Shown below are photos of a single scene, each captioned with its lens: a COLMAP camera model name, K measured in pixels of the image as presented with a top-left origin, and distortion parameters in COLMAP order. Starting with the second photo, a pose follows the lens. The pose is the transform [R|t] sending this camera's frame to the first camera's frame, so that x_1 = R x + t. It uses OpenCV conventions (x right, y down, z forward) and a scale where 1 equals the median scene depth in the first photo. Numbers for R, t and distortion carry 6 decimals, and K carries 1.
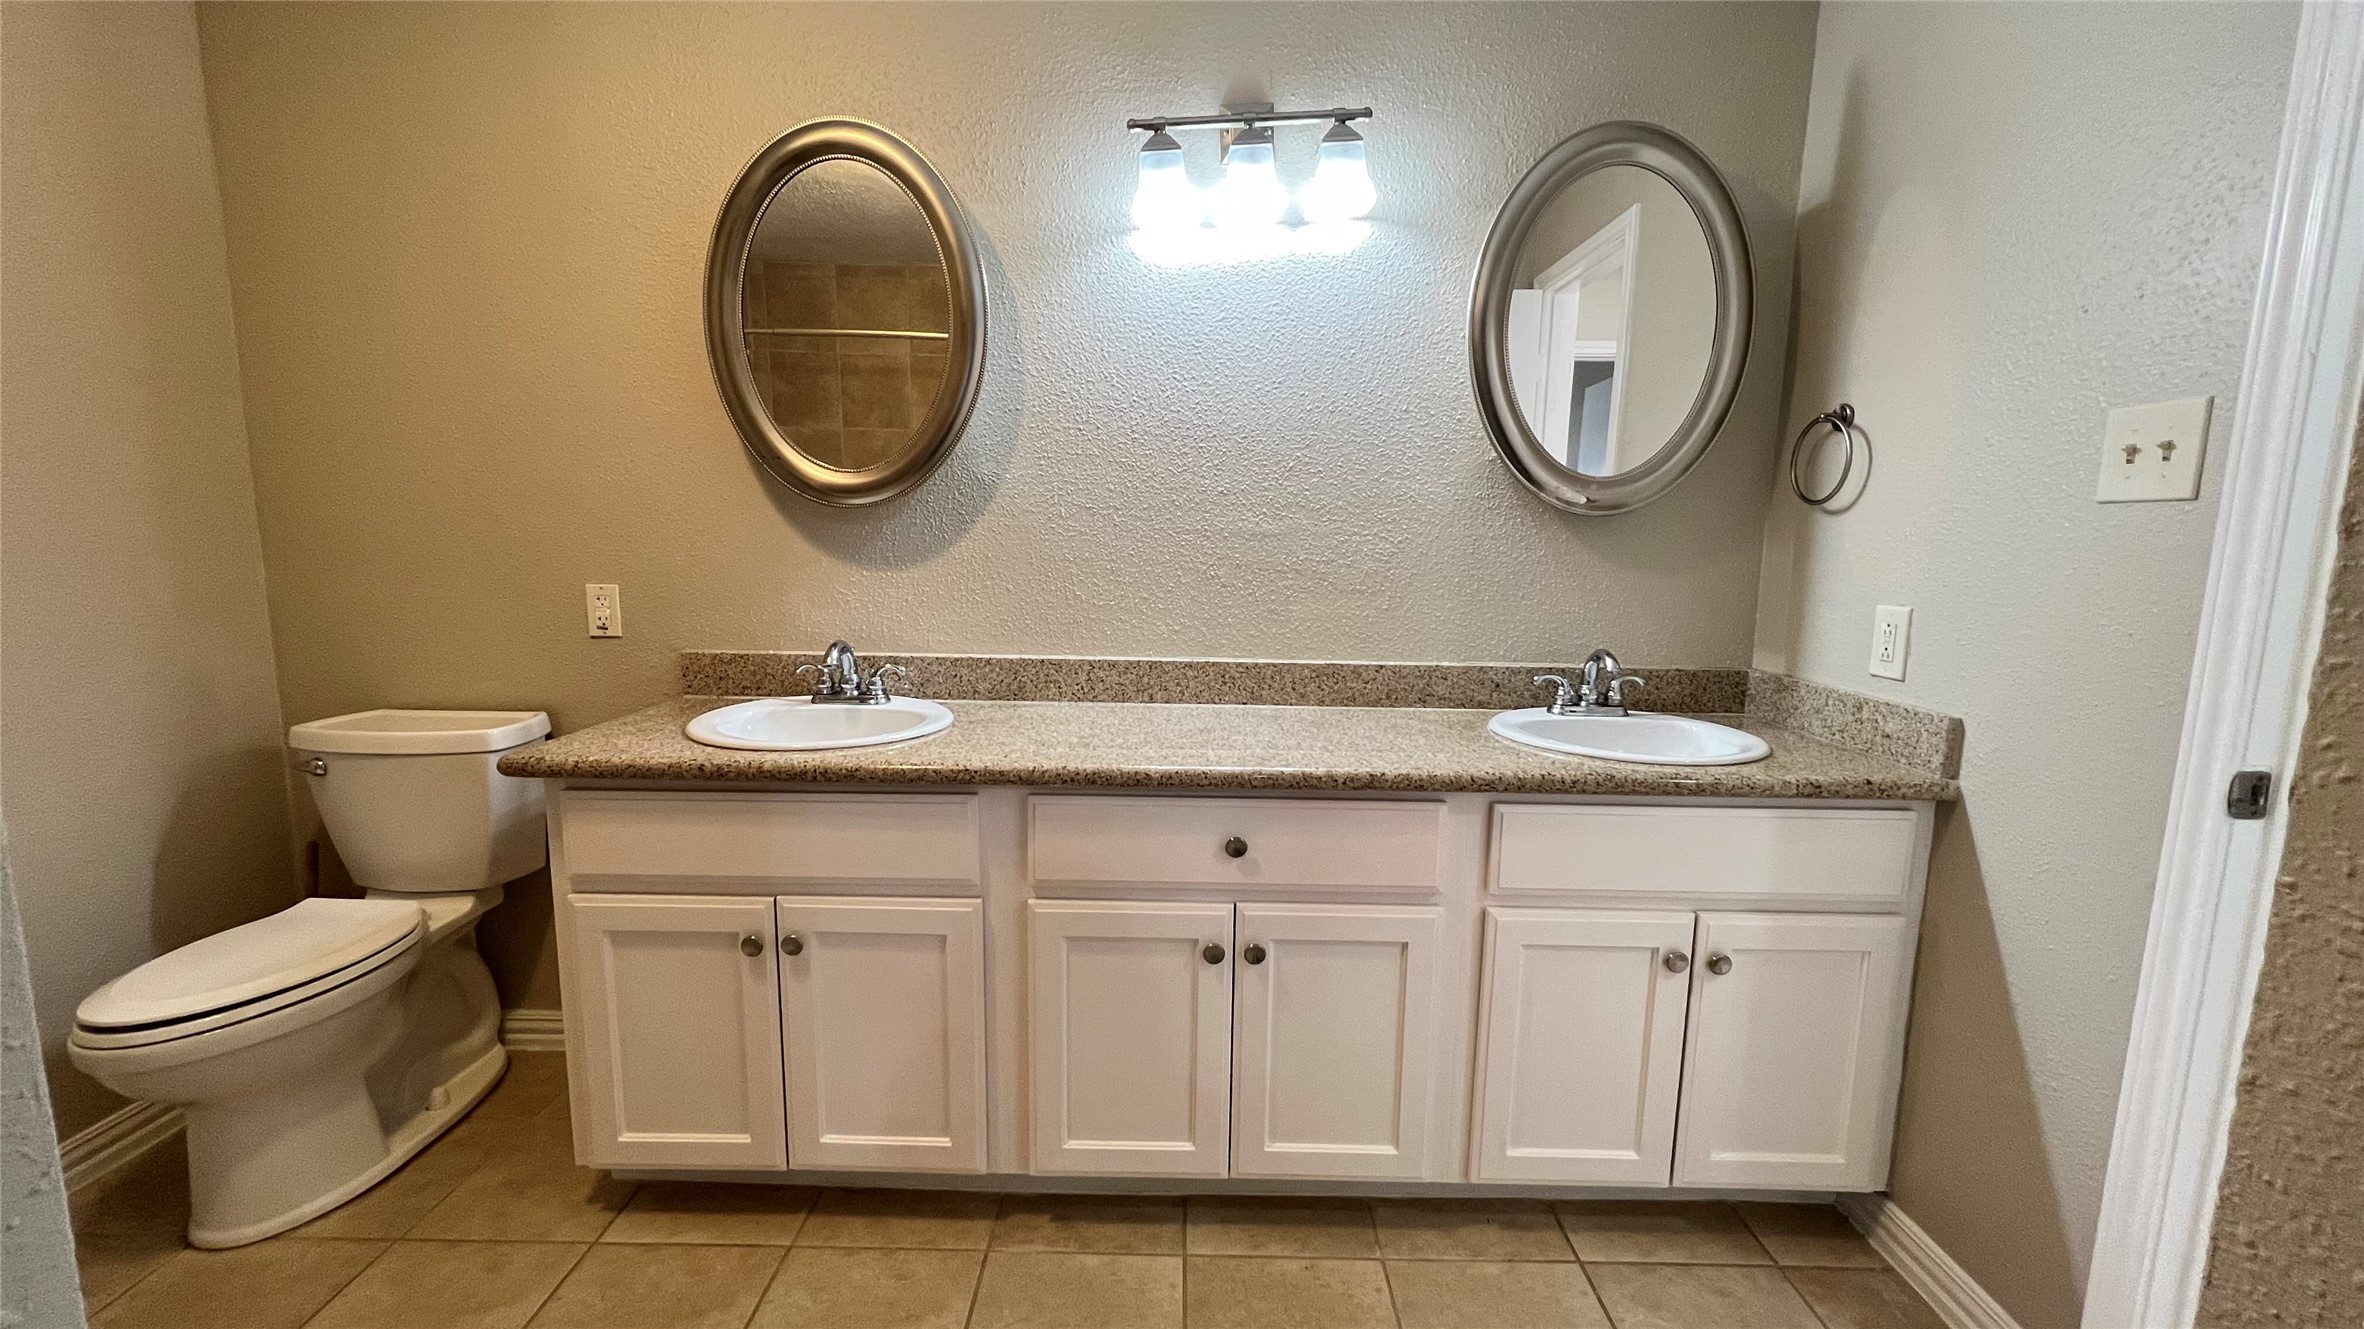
lens RADIAL K [[946.6, 0, 1177.2], [0, 946.6, 668.2], [0, 0, 1]] dist [0.000280, 0.000169]
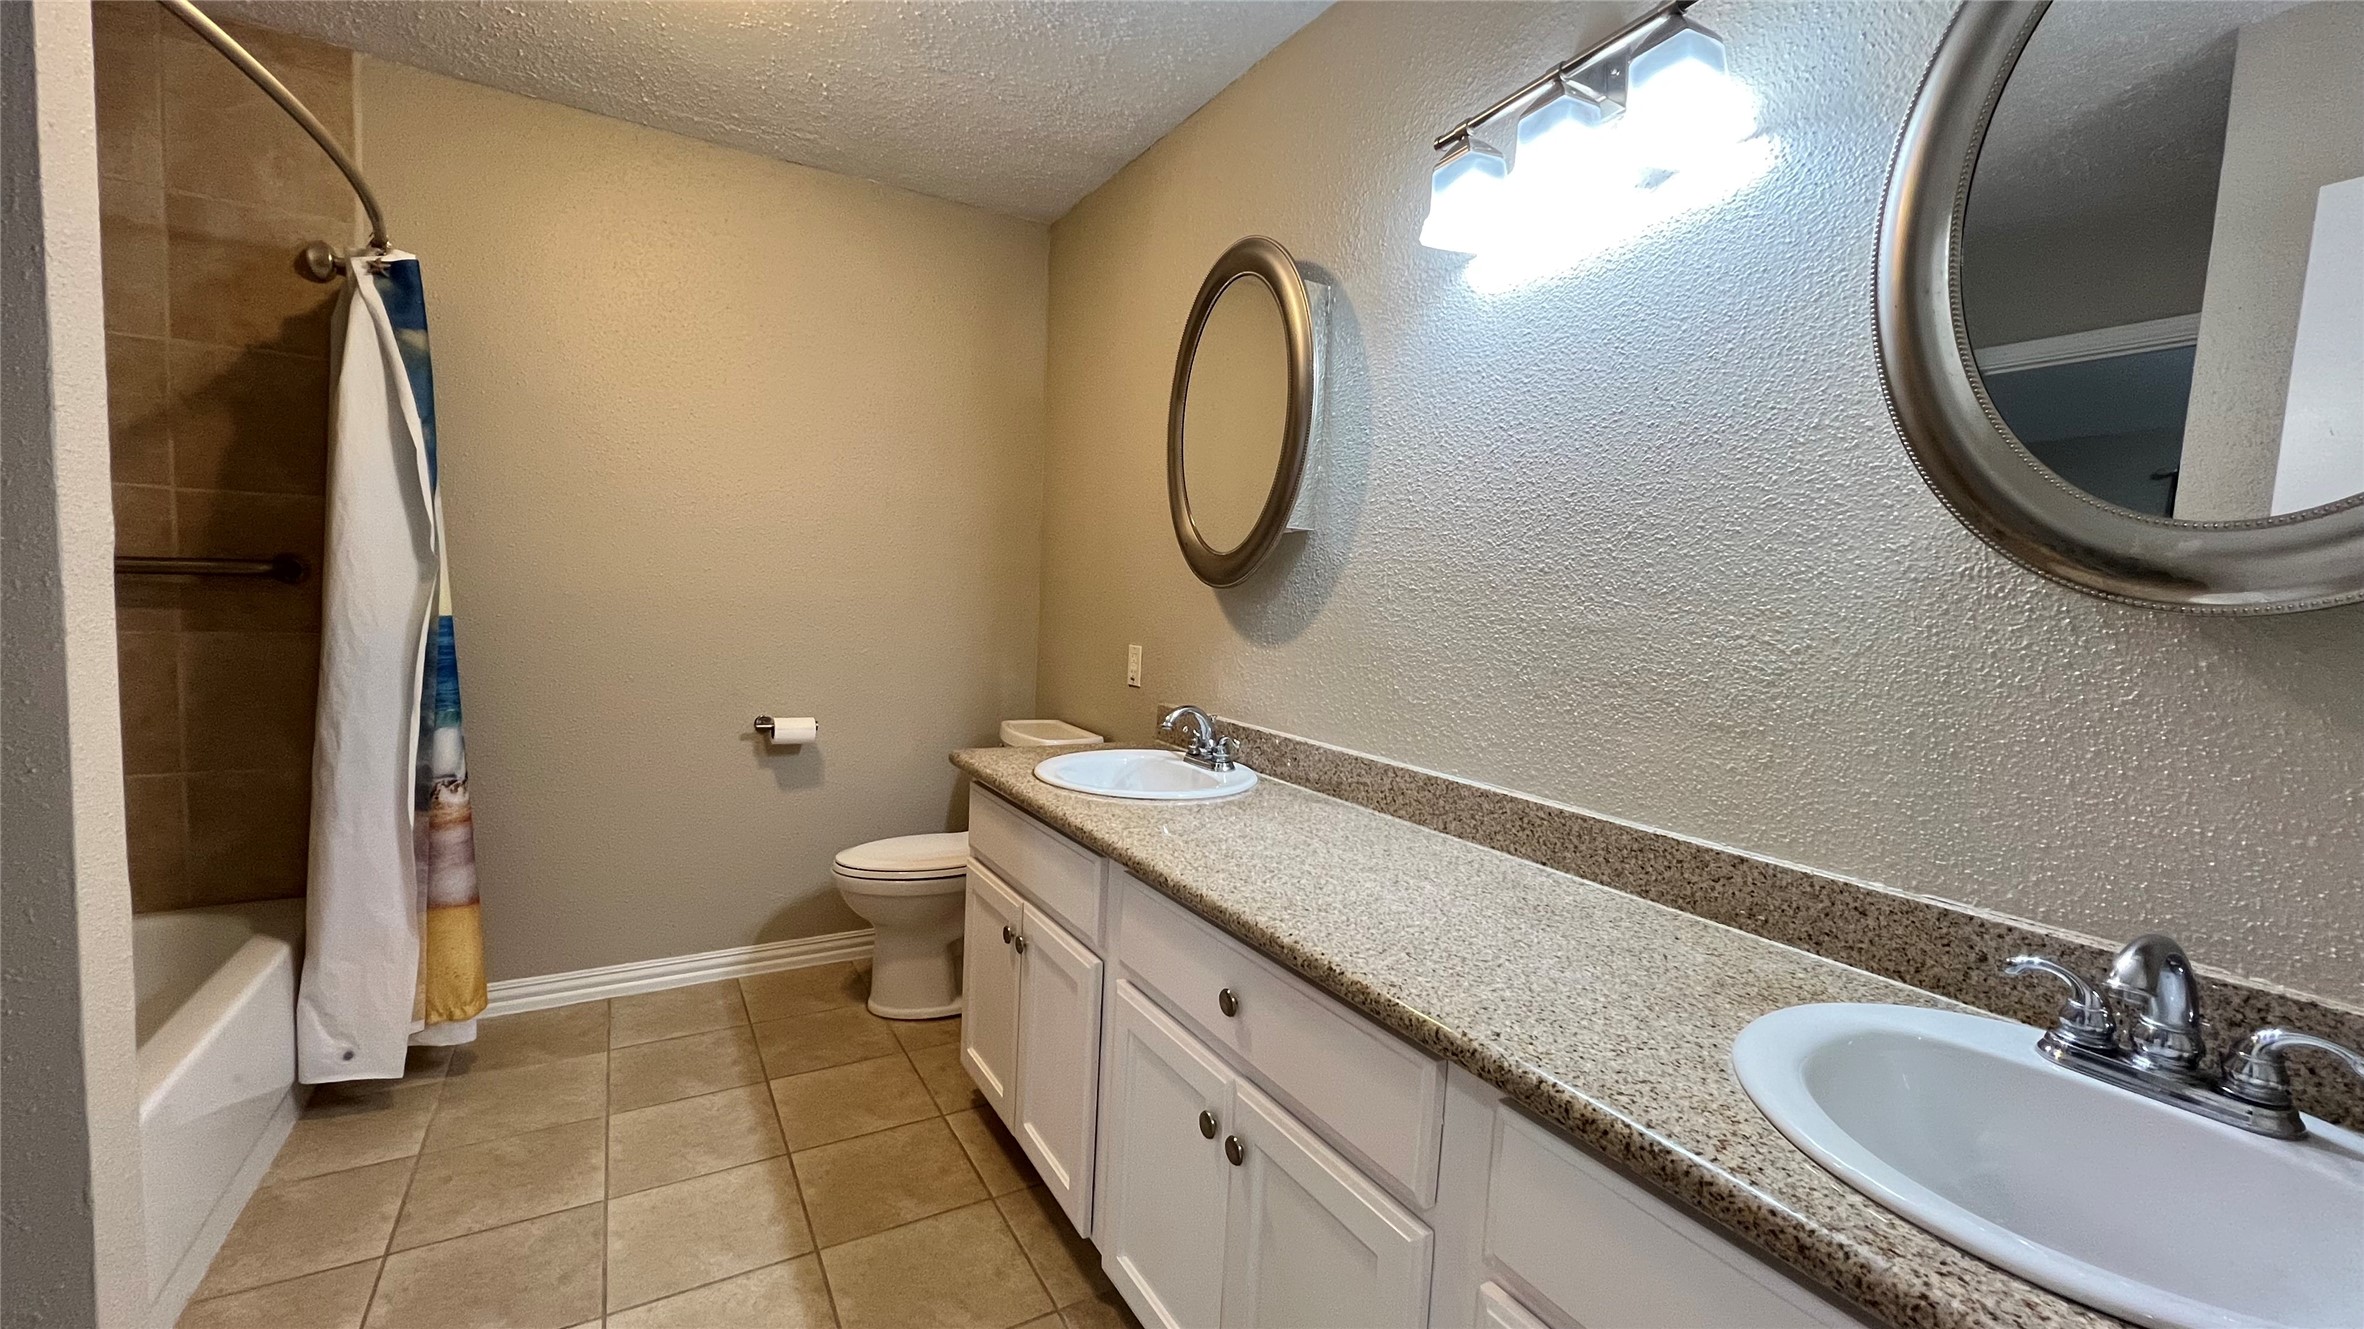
lens RADIAL K [[946.6, 0, 1175.1], [0, 946.6, 664.1], [0, 0, 1]] dist [0.000280, 0.000169]
pose [[0.509994, 0.074179, -0.856974, 0.532622], [-0.160180, 0.987038, -0.009888, -0.059552], [0.845132, 0.142313, 0.515266, 0.382707]]
